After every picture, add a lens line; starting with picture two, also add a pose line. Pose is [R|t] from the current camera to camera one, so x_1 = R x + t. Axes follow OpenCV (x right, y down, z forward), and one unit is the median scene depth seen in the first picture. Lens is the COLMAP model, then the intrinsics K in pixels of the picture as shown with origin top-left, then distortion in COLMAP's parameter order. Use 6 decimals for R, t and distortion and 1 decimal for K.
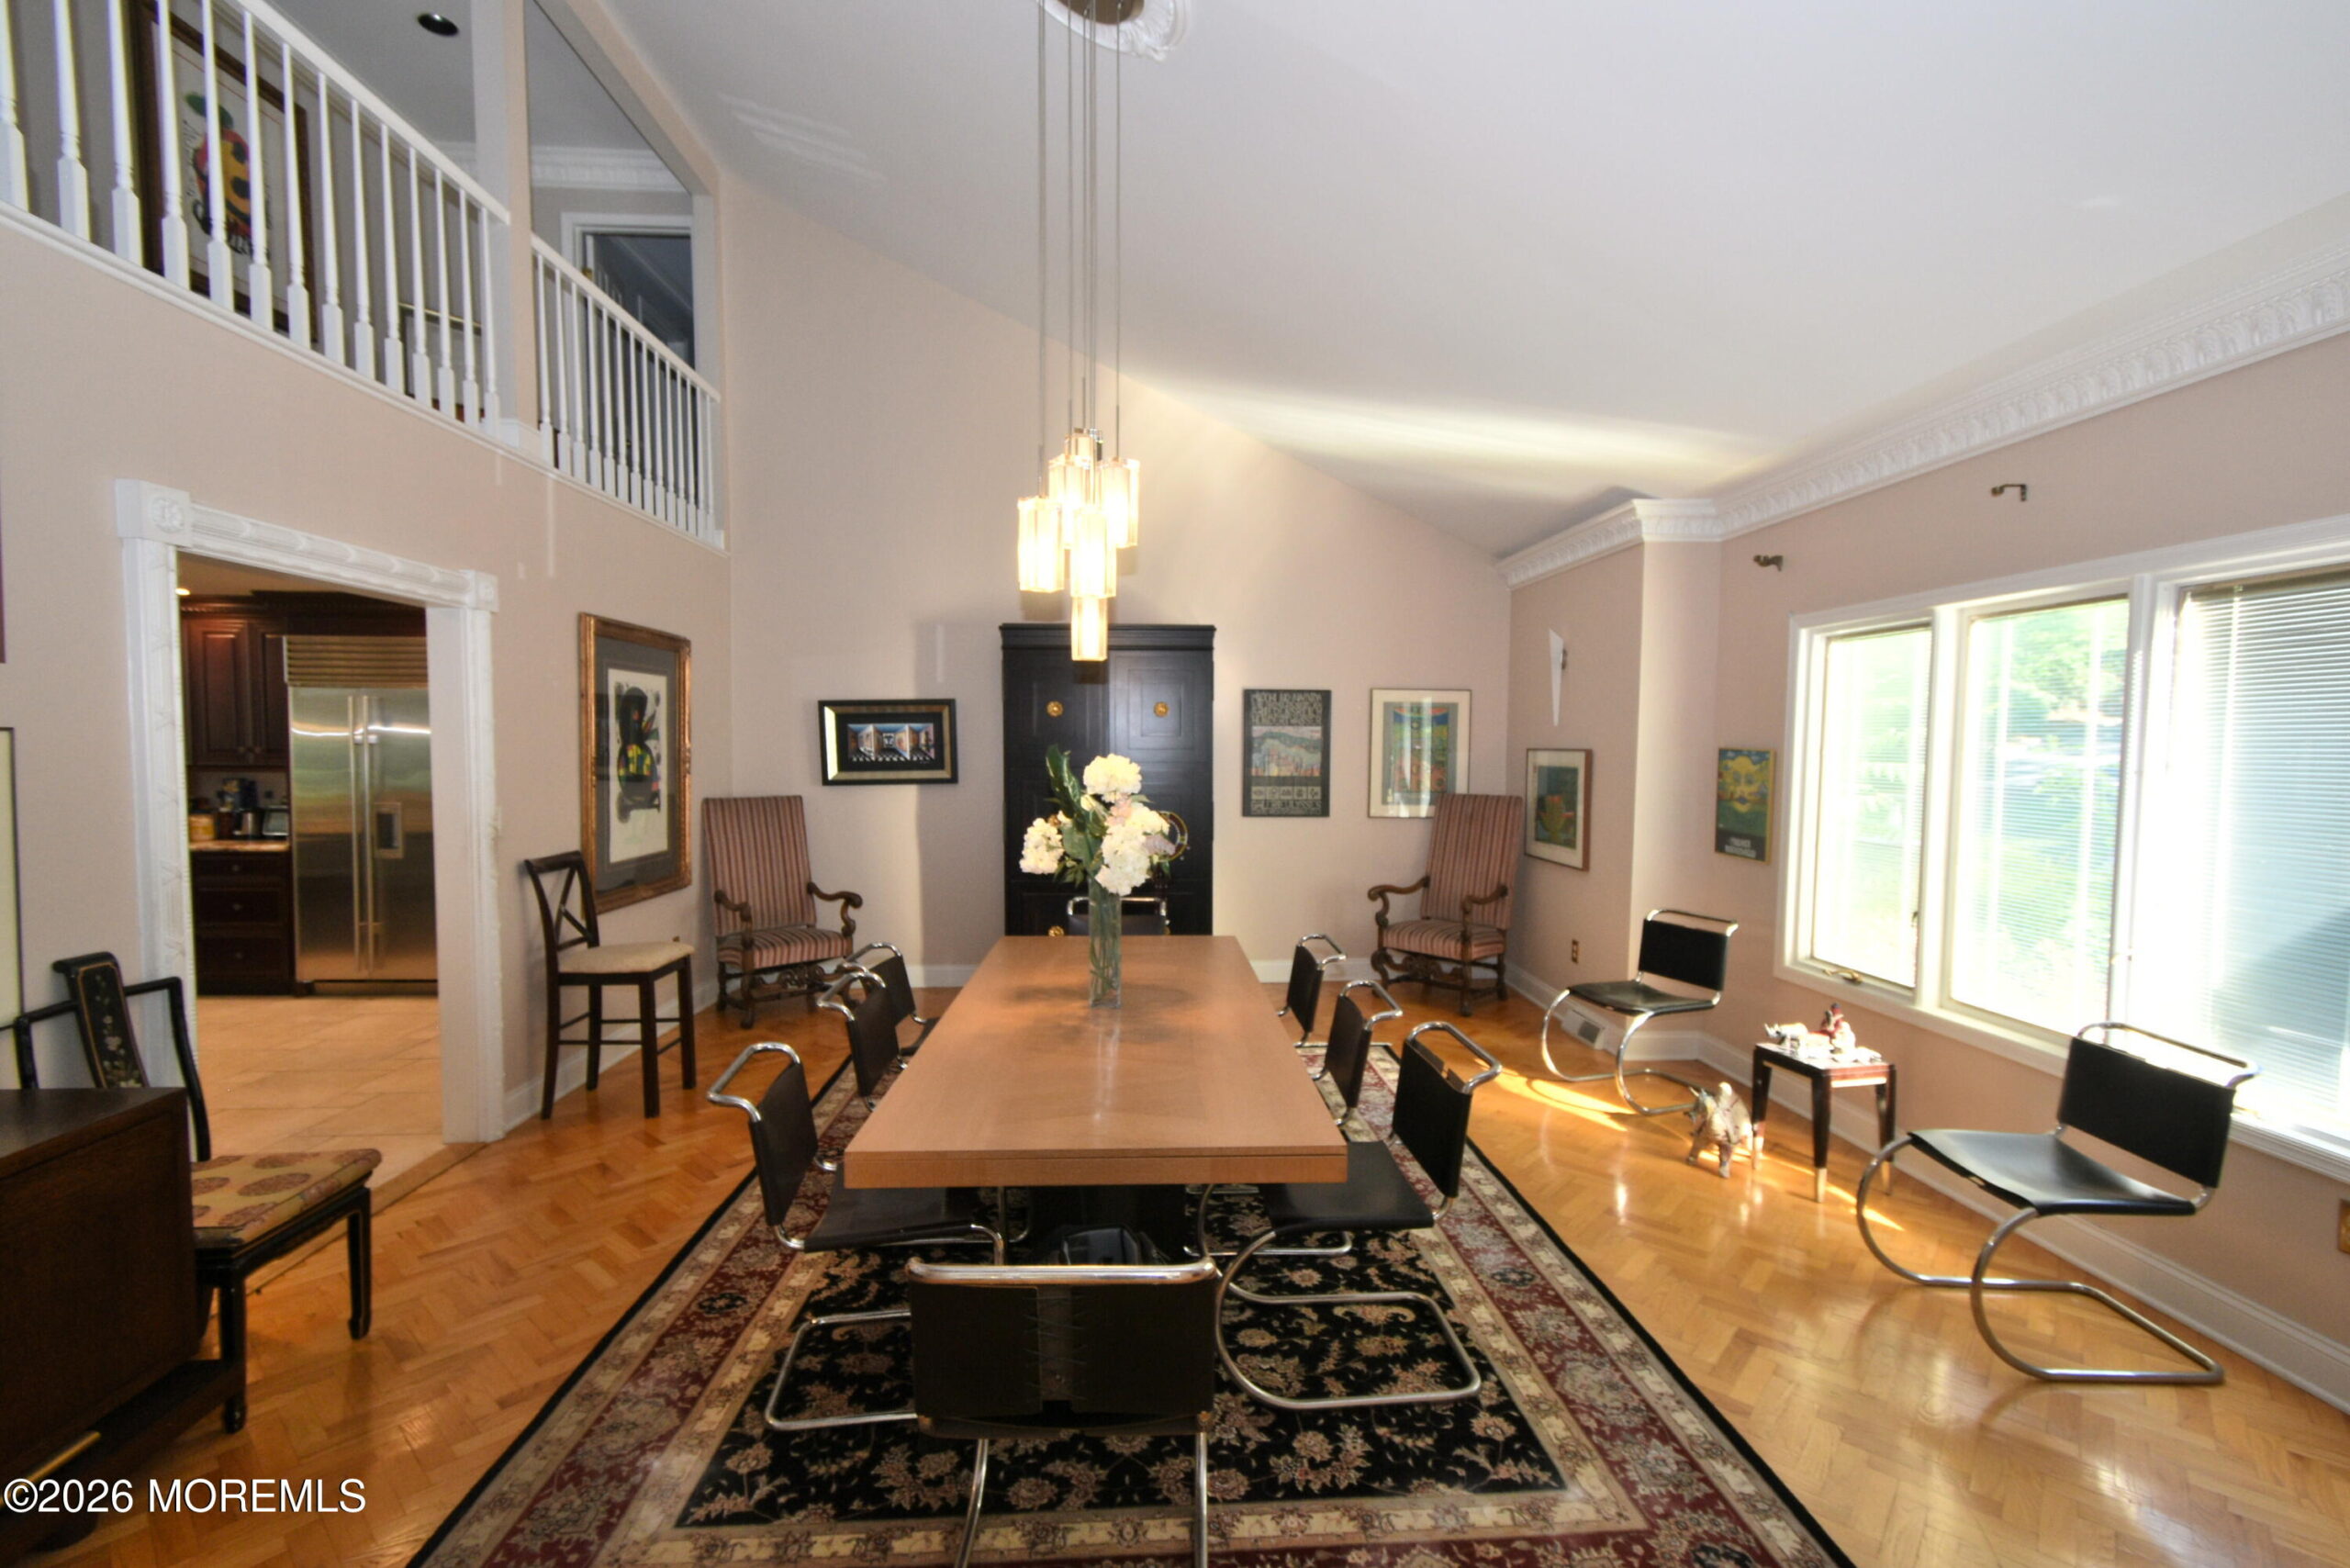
lens RADIAL K [[1041.9, 0, 1188.1], [0, 1041.9, 794.7], [0, 0, 1]] dist [0.001870, -0.000530]
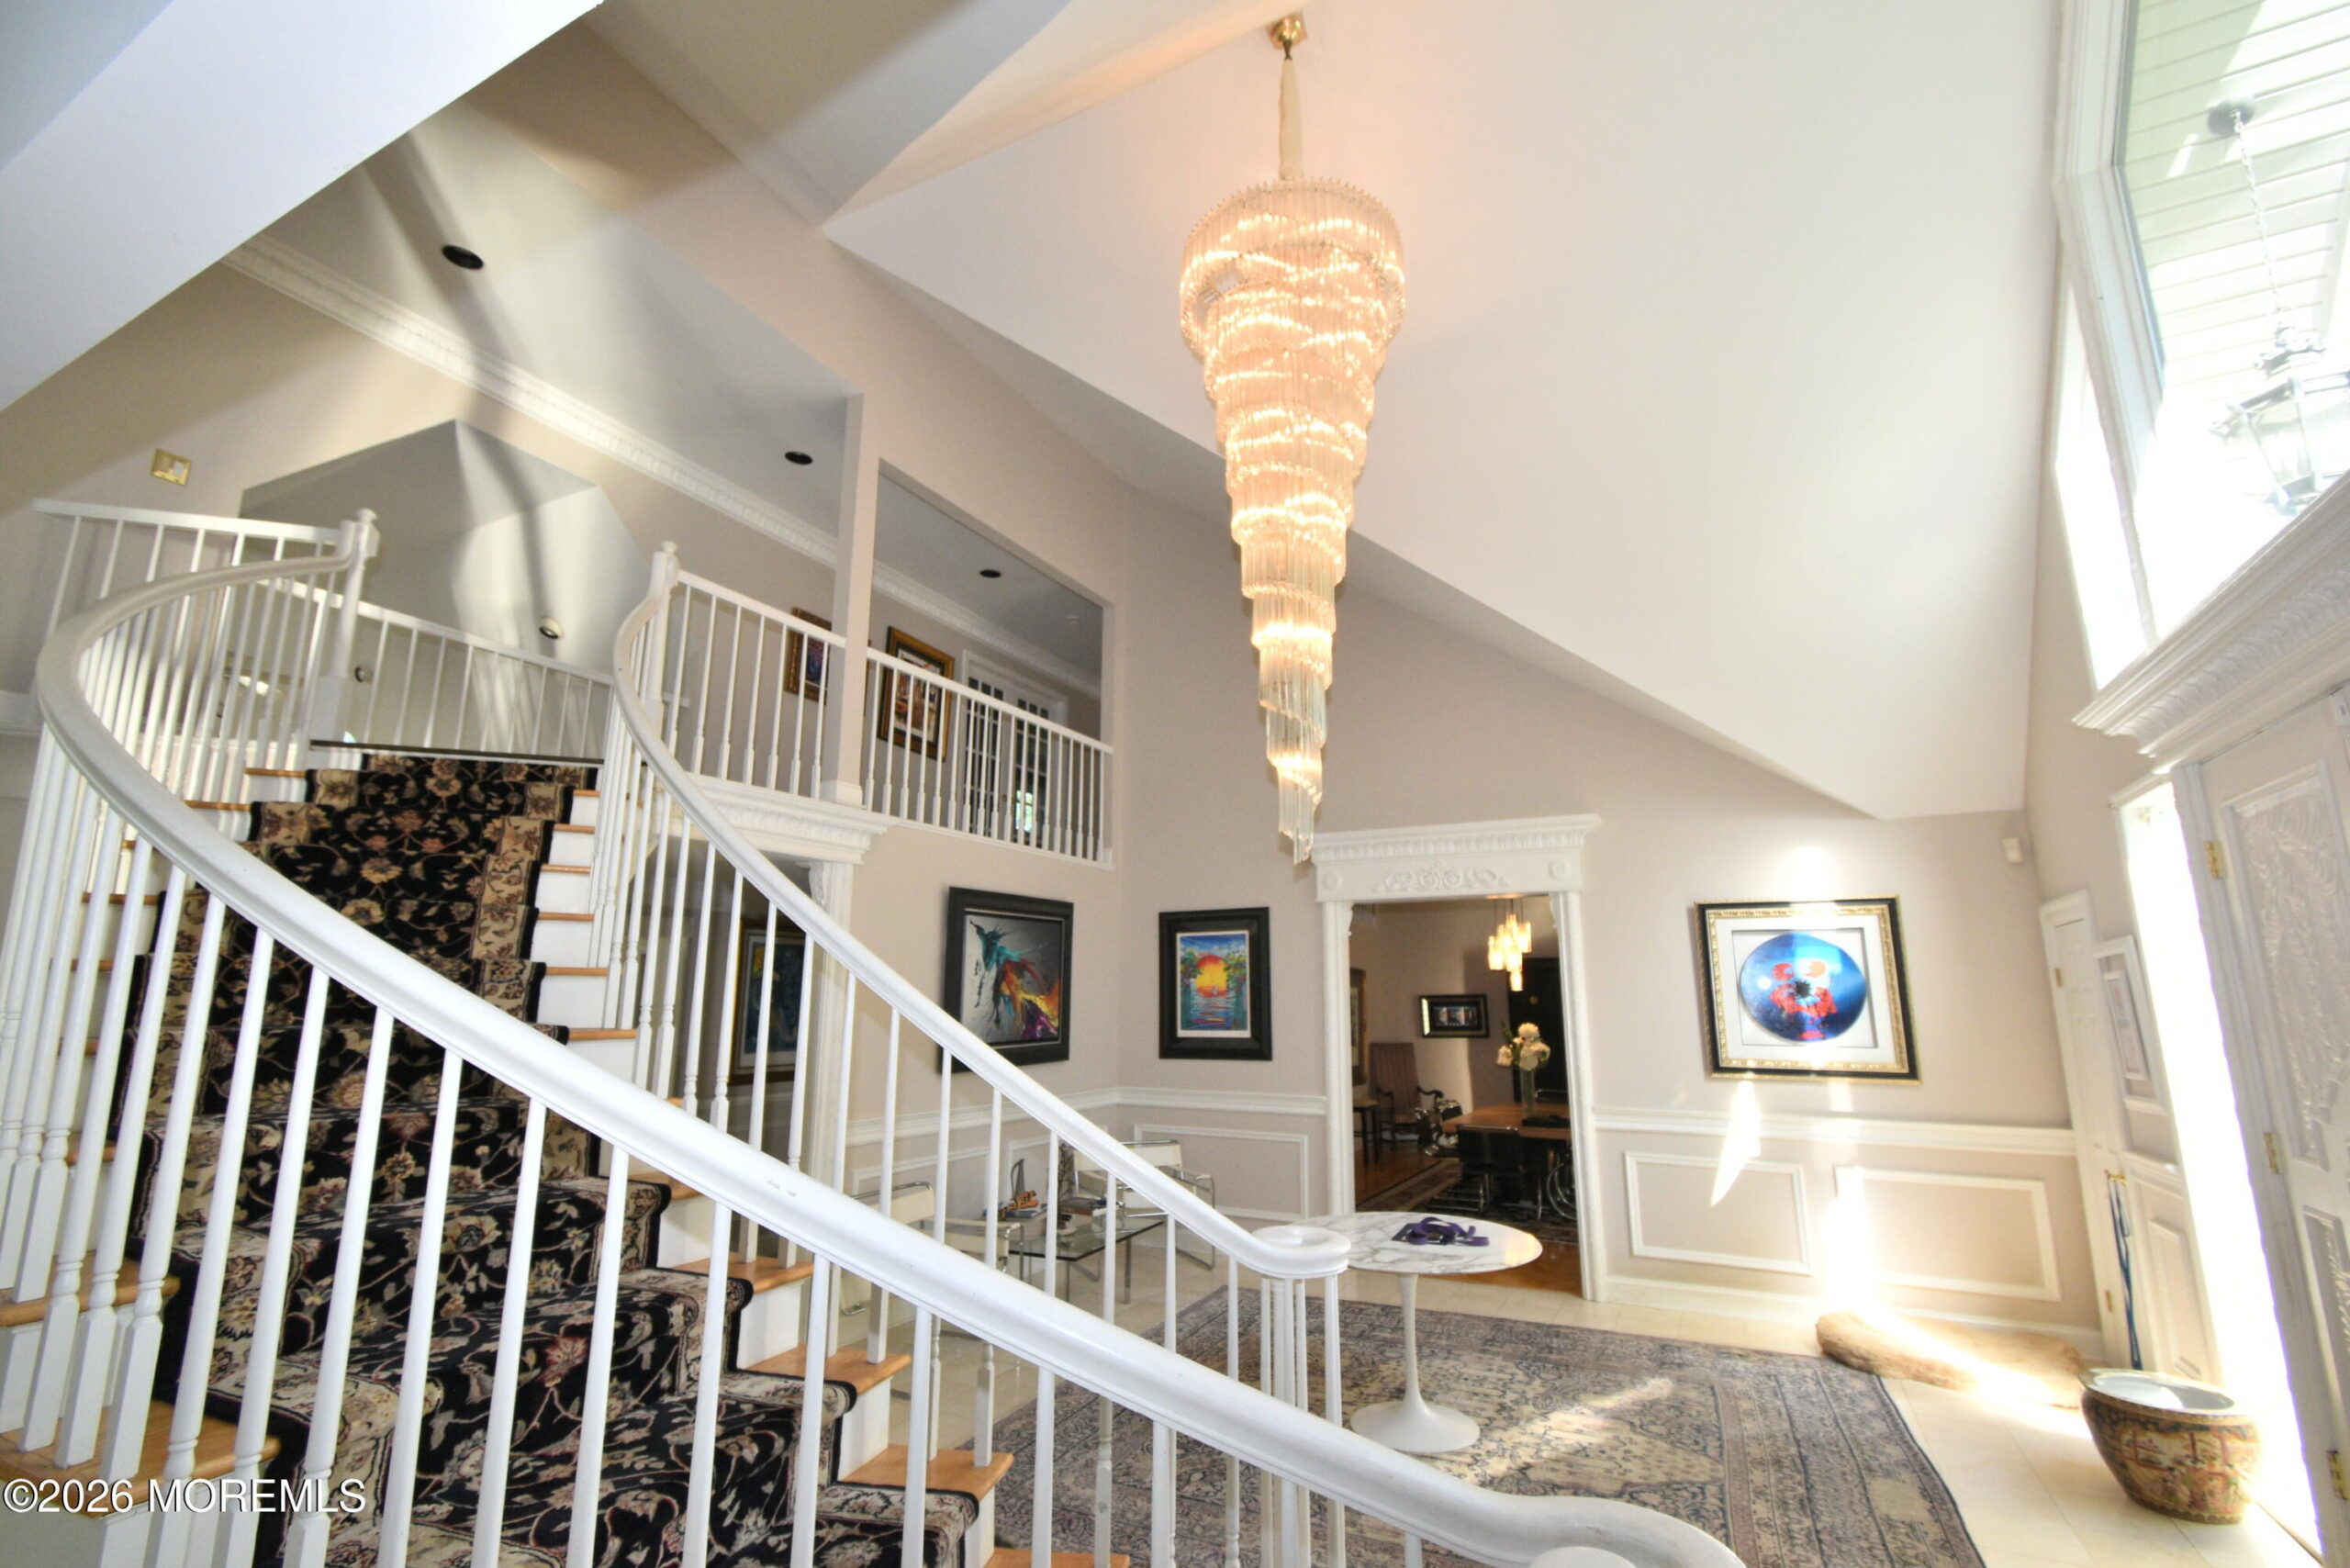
lens RADIAL K [[1041.9, 0, 1188.1], [0, 1041.9, 794.7], [0, 0, 1]] dist [0.001870, -0.000530]
pose [[0.863962, -0.106369, -0.492195, 0.500508], [-0.021043, 0.968955, -0.246338, 0.068077], [0.503117, 0.223184, 0.834902, -1.681539]]
